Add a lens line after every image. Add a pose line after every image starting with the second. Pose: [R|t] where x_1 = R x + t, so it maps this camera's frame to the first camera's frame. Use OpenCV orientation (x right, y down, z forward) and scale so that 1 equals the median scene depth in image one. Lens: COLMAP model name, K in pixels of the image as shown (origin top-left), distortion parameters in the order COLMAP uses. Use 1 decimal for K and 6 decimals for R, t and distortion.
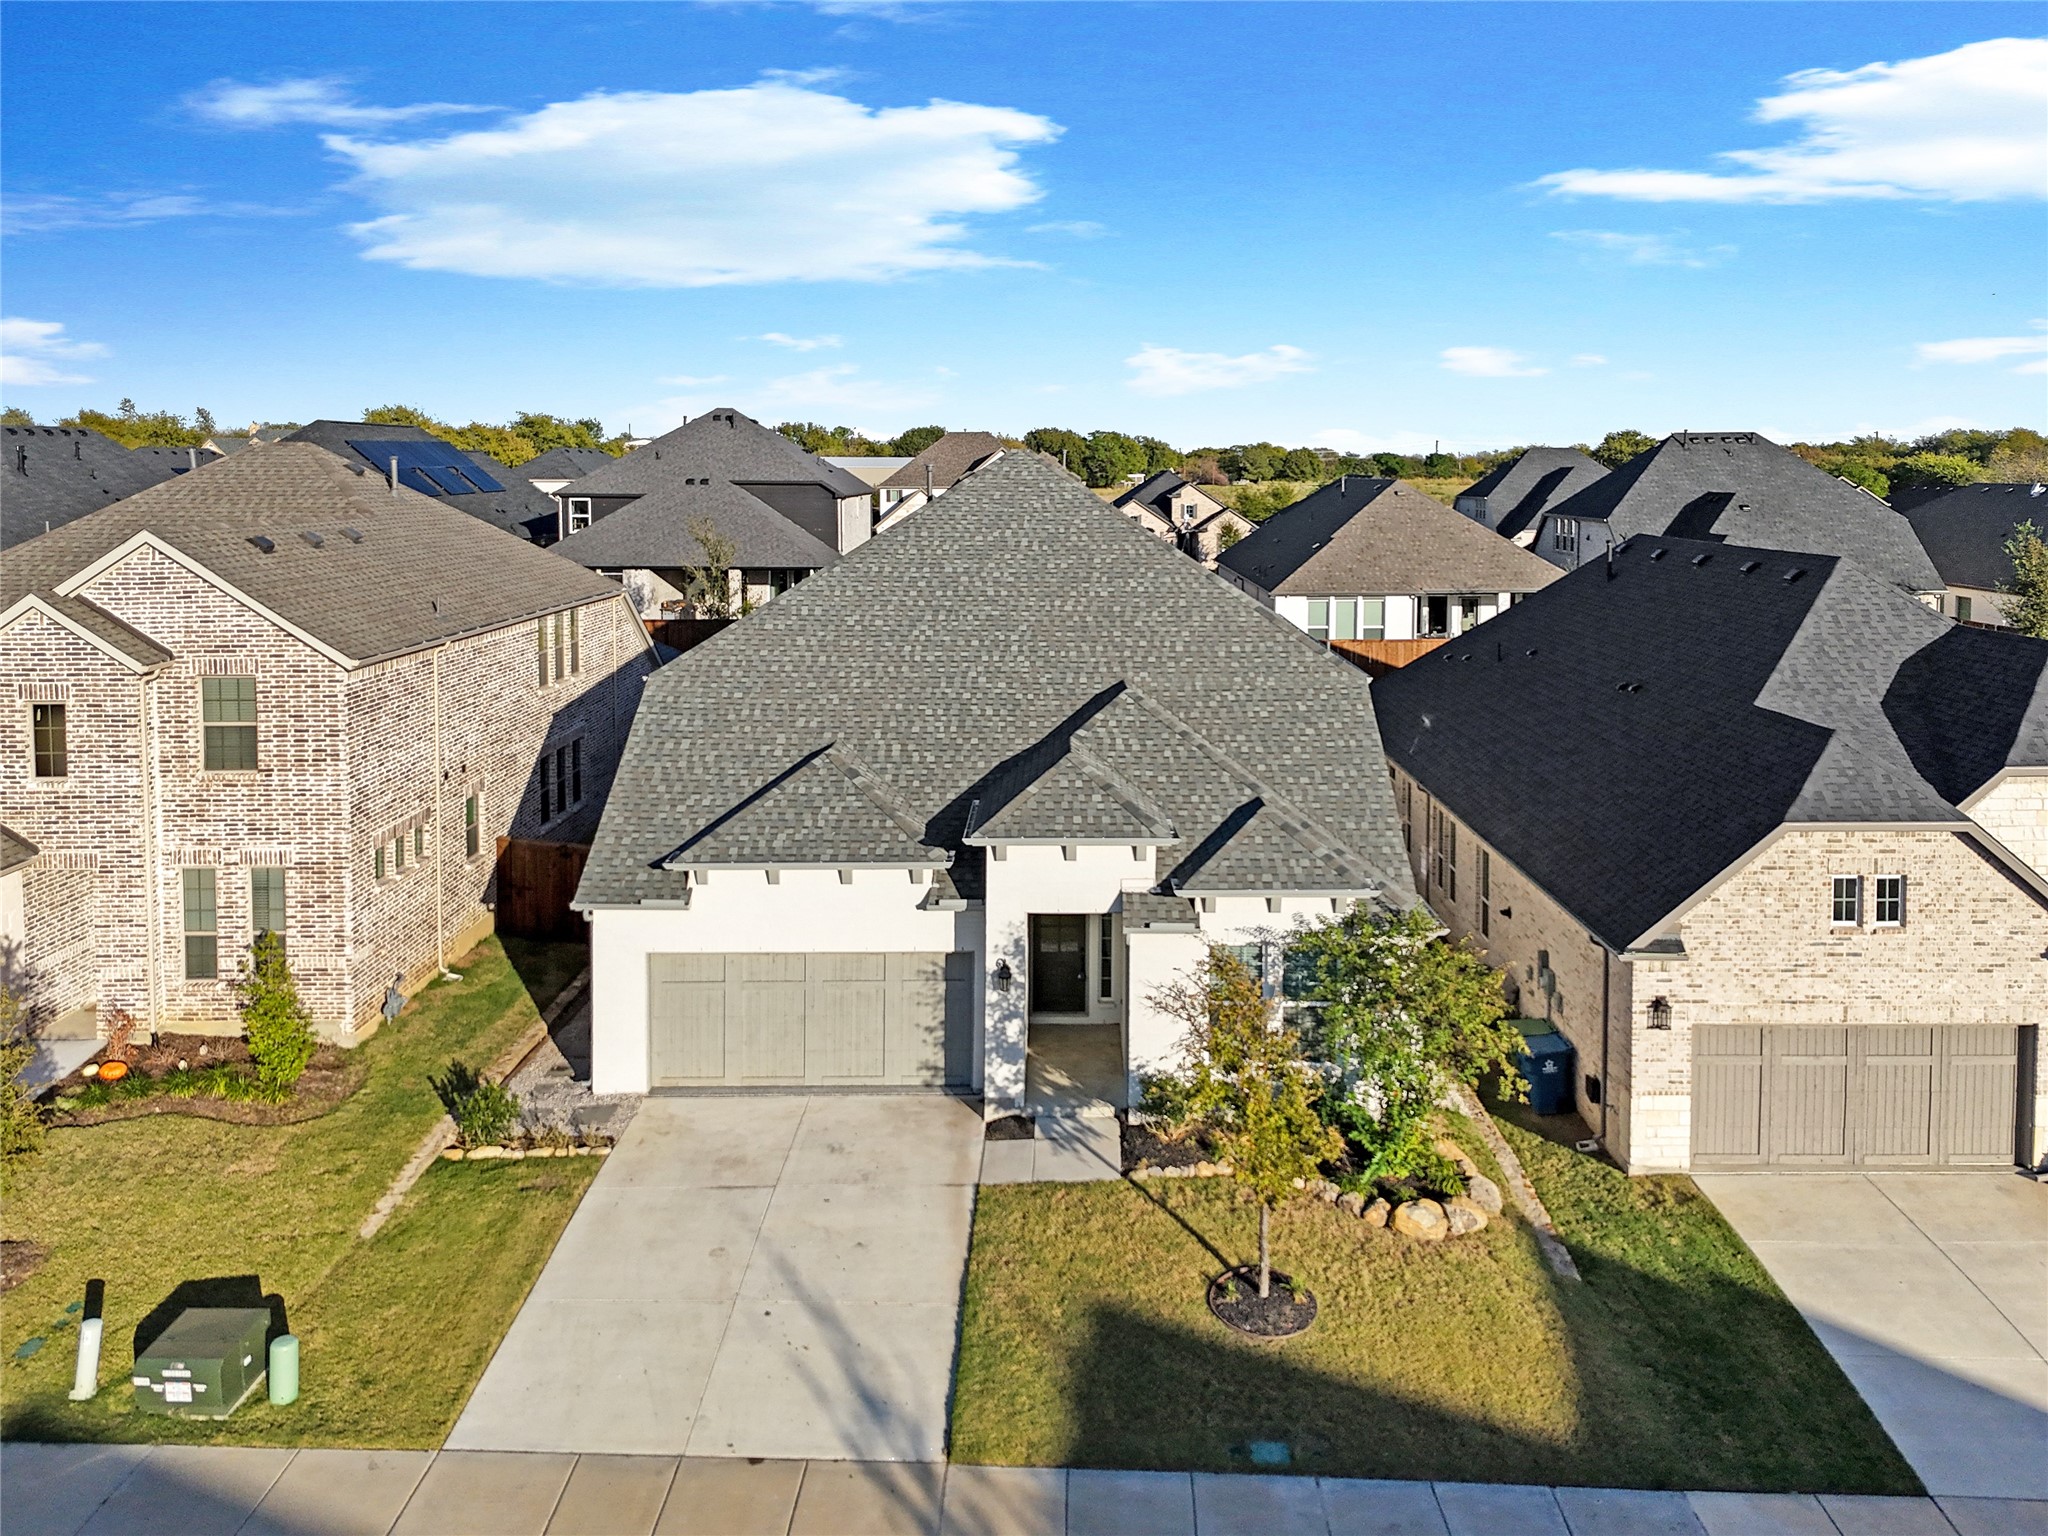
lens RADIAL K [[1550.0, 0, 1089.3], [0, 1550.0, 554.4], [0, 0, 1]] dist [0.058084, -0.055017]
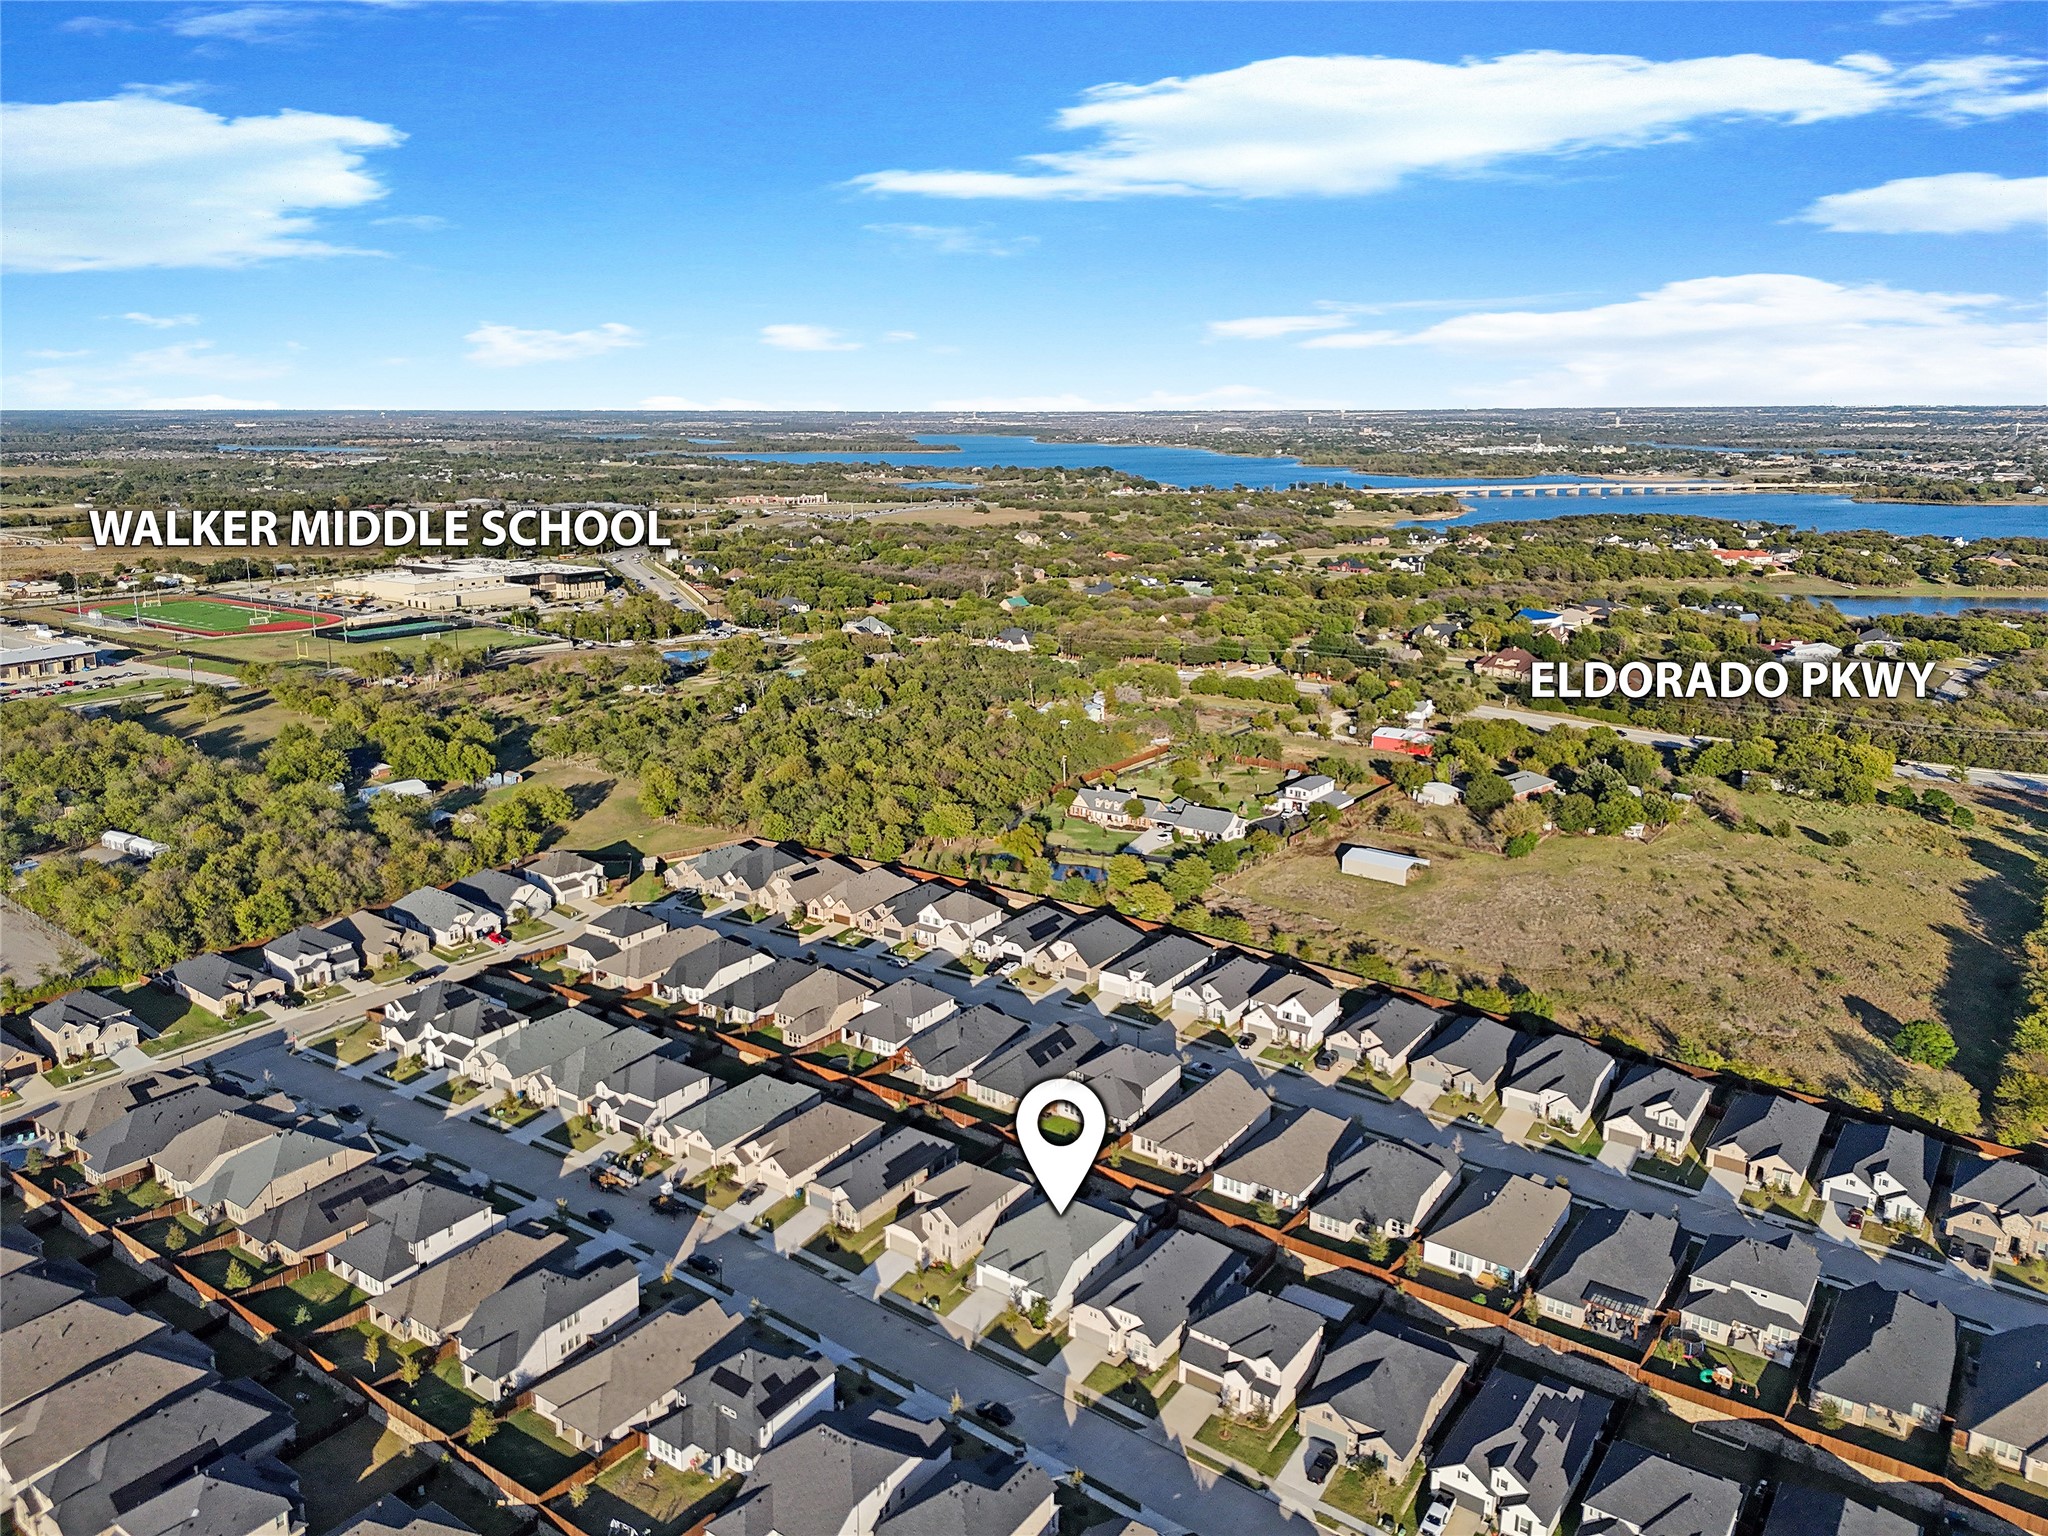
lens RADIAL K [[1517.8, 0, 1012.7], [0, 1517.8, 732.9], [0, 0, 1]] dist [0.090691, -0.097882]
pose [[0.805760, 0.134157, -0.576848, 4.568908], [-0.033981, 0.982874, 0.181119, -4.430768], [0.591267, -0.126337, 0.796519, -5.560917]]
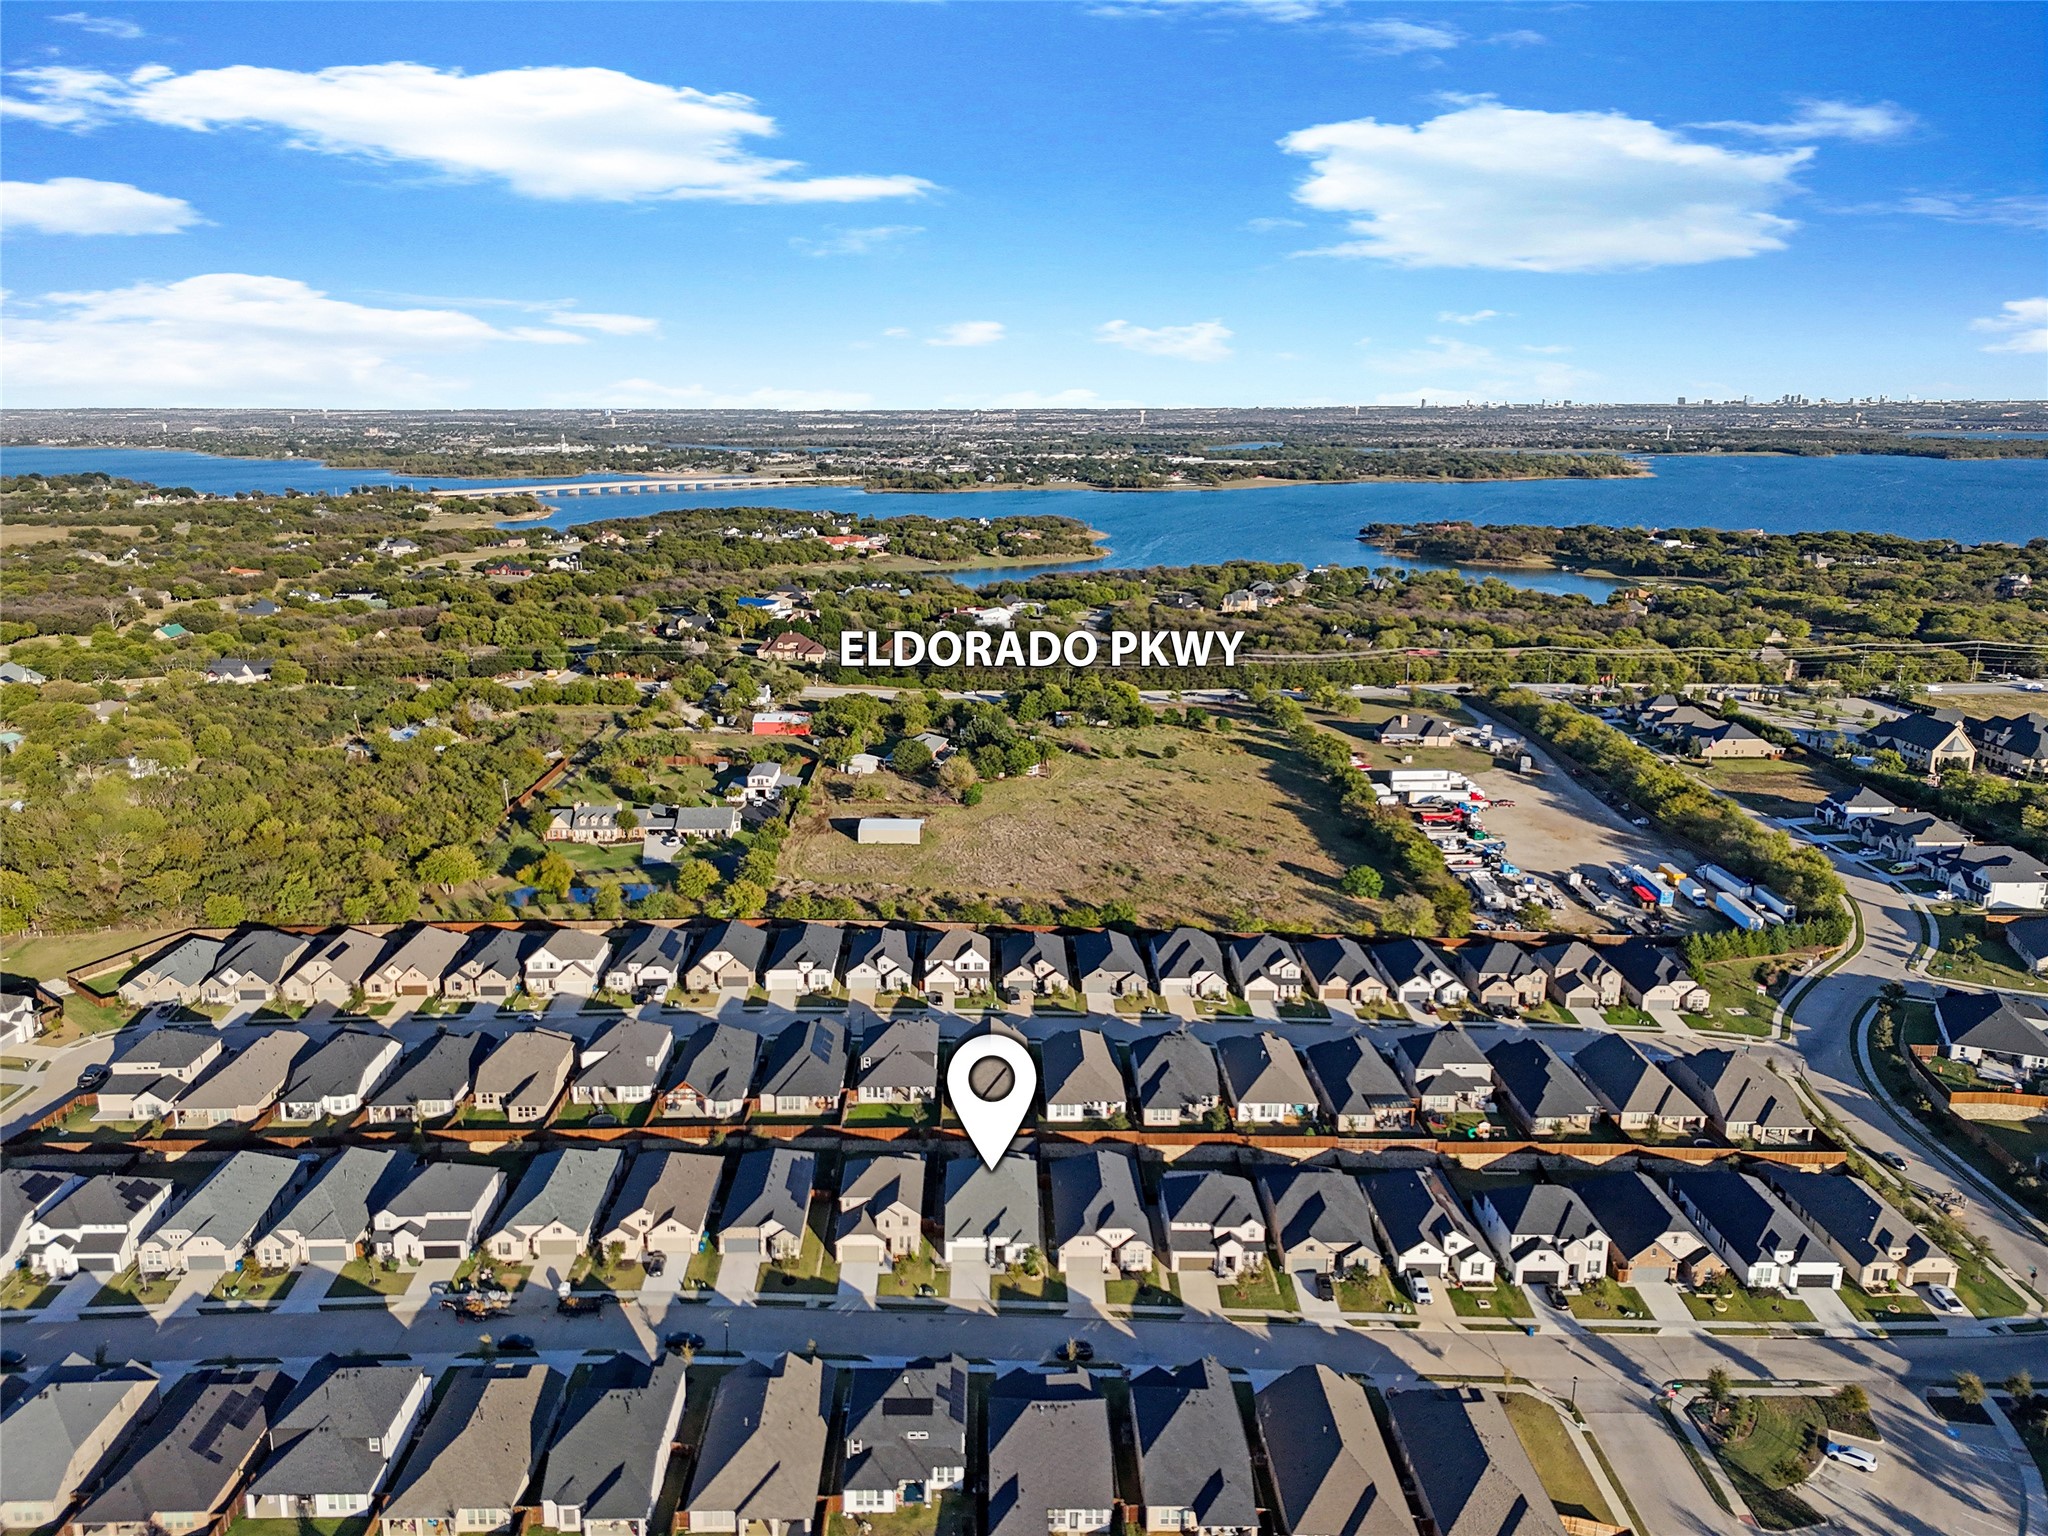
lens RADIAL K [[1517.8, 0, 1012.7], [0, 1517.8, 732.9], [0, 0, 1]] dist [0.090691, -0.097882]
pose [[0.999967, 0.007717, 0.002484, 0.019377], [-0.008024, 0.985849, 0.167443, -4.282991], [-0.001156, -0.167458, 0.985879, -7.445731]]
